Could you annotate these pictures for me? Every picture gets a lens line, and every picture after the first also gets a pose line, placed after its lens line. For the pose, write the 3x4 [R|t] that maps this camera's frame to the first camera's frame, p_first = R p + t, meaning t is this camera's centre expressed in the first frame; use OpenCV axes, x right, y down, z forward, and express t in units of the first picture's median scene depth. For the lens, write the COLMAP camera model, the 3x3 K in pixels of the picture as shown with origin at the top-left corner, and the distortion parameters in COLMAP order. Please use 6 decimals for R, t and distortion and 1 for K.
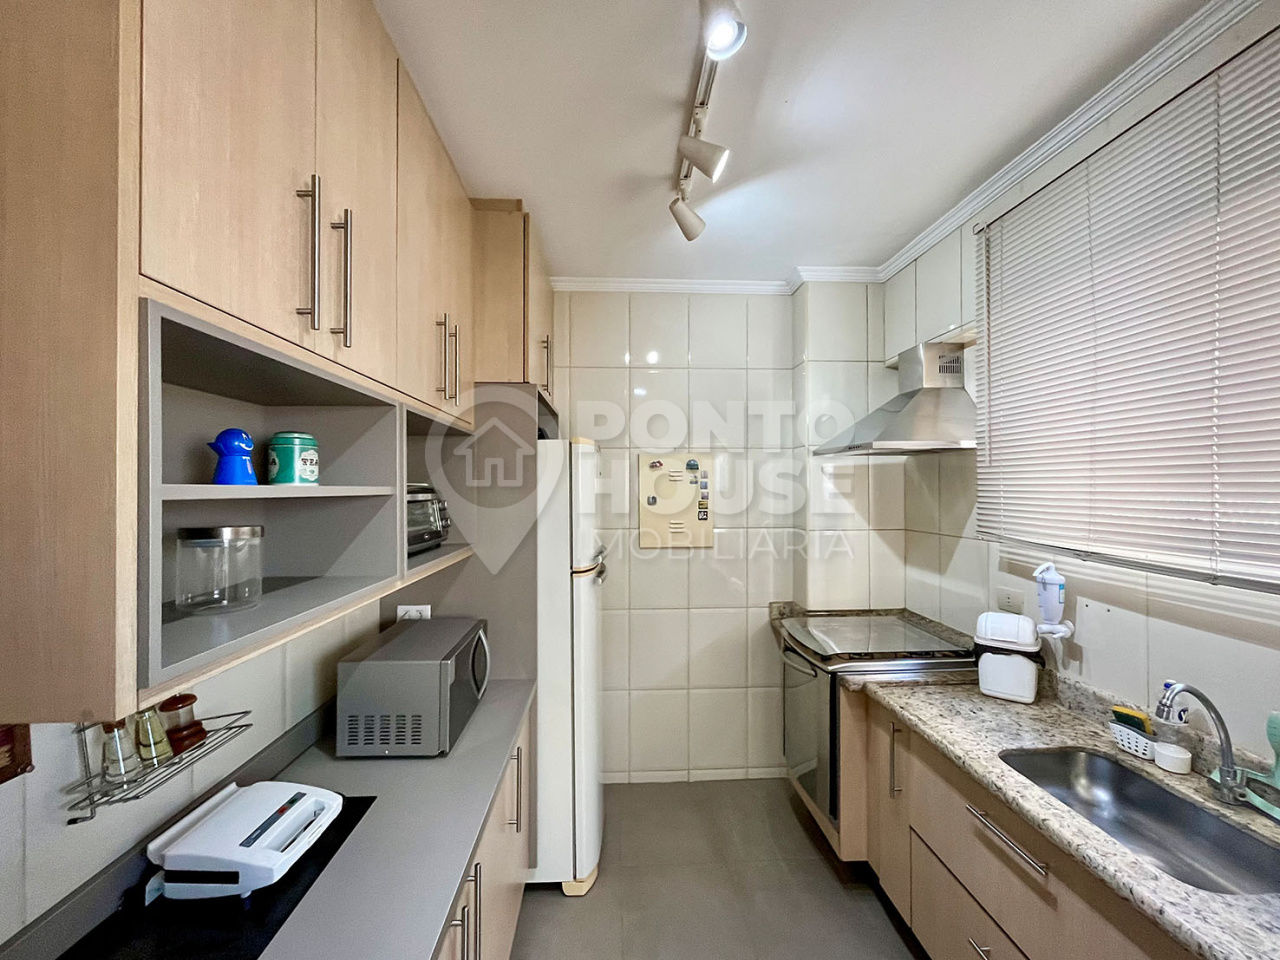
lens RADIAL K [[549.9, 0, 638.2], [0, 549.9, 480.5], [0, 0, 1]] dist [-0.002390, -0.000417]
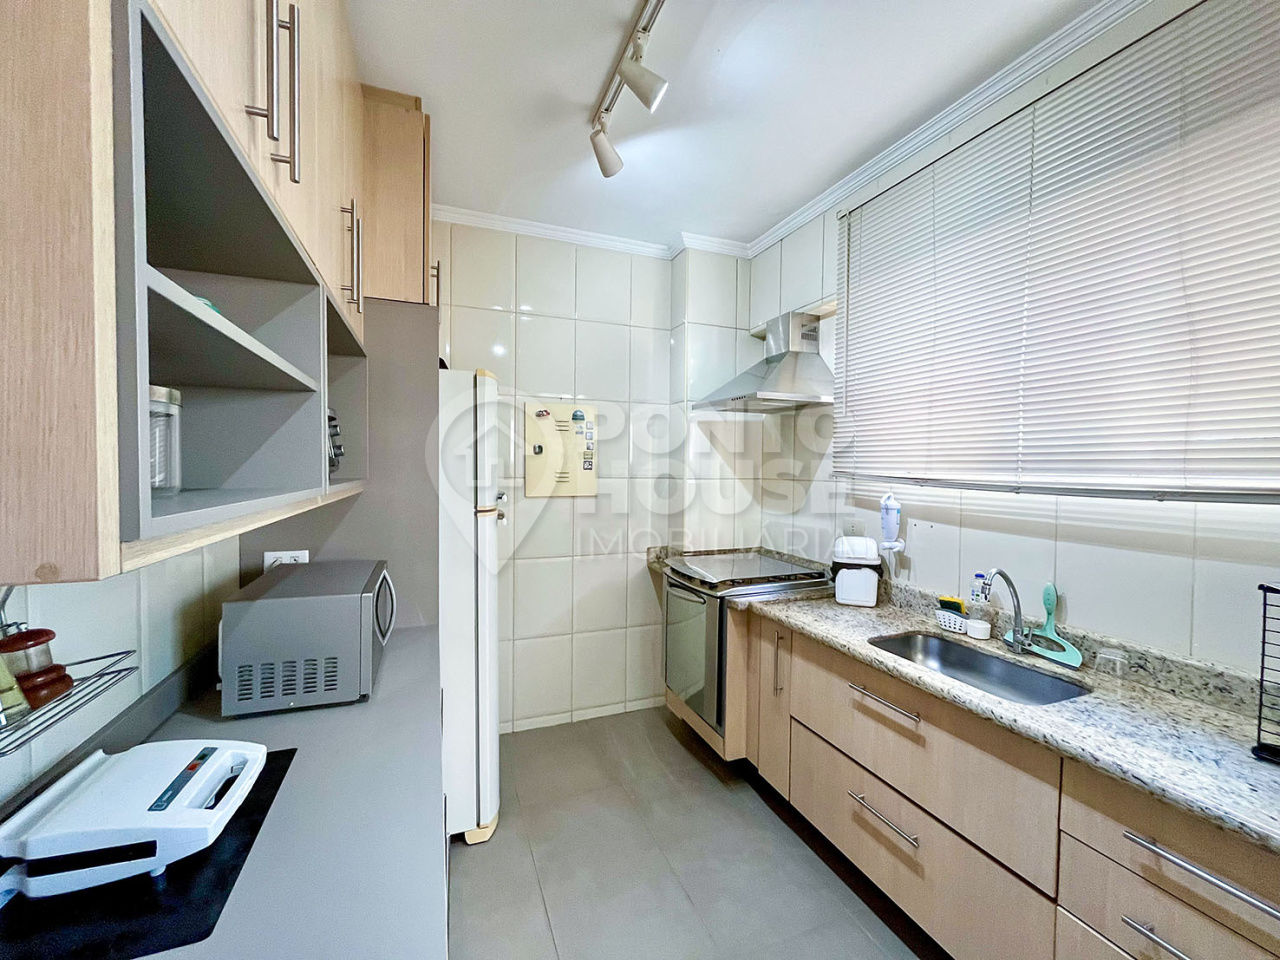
lens RADIAL K [[529.2, 0, 644.5], [0, 529.2, 478.8], [0, 0, 1]] dist [-0.001699, -0.000416]
pose [[0.945955, 0.004283, 0.324268, -0.153785], [-0.015743, 0.999340, 0.032725, 0.081973], [-0.323914, -0.036062, 0.945399, 0.046119]]
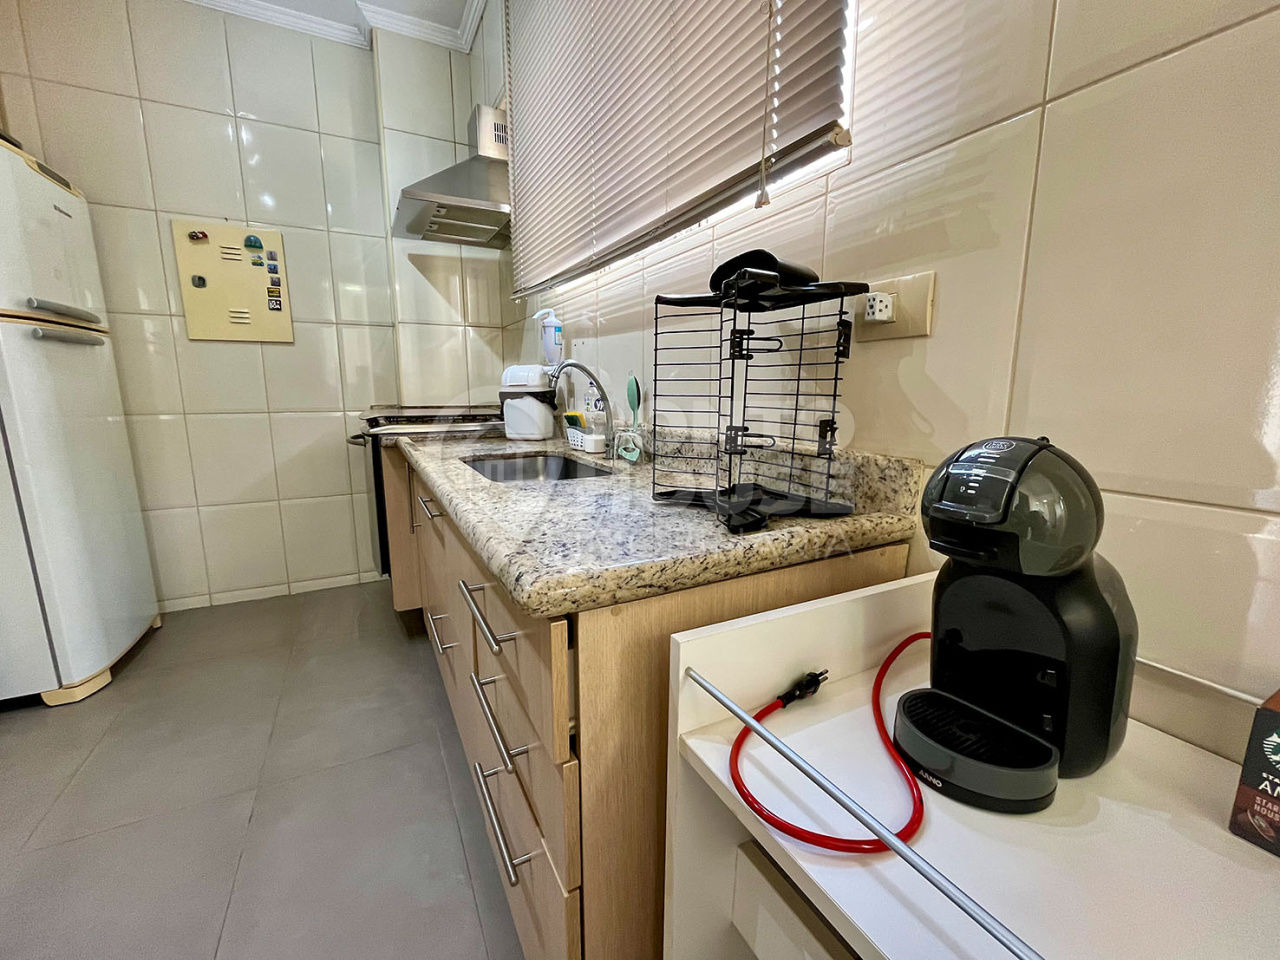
lens RADIAL K [[529.2, 0, 644.5], [0, 529.2, 478.8], [0, 0, 1]] dist [-0.001699, -0.000416]
pose [[0.907687, -0.068202, 0.414069, 0.427728], [-0.007353, 0.983969, 0.178189, 0.273496], [-0.419584, -0.164785, 0.892634, -0.069447]]
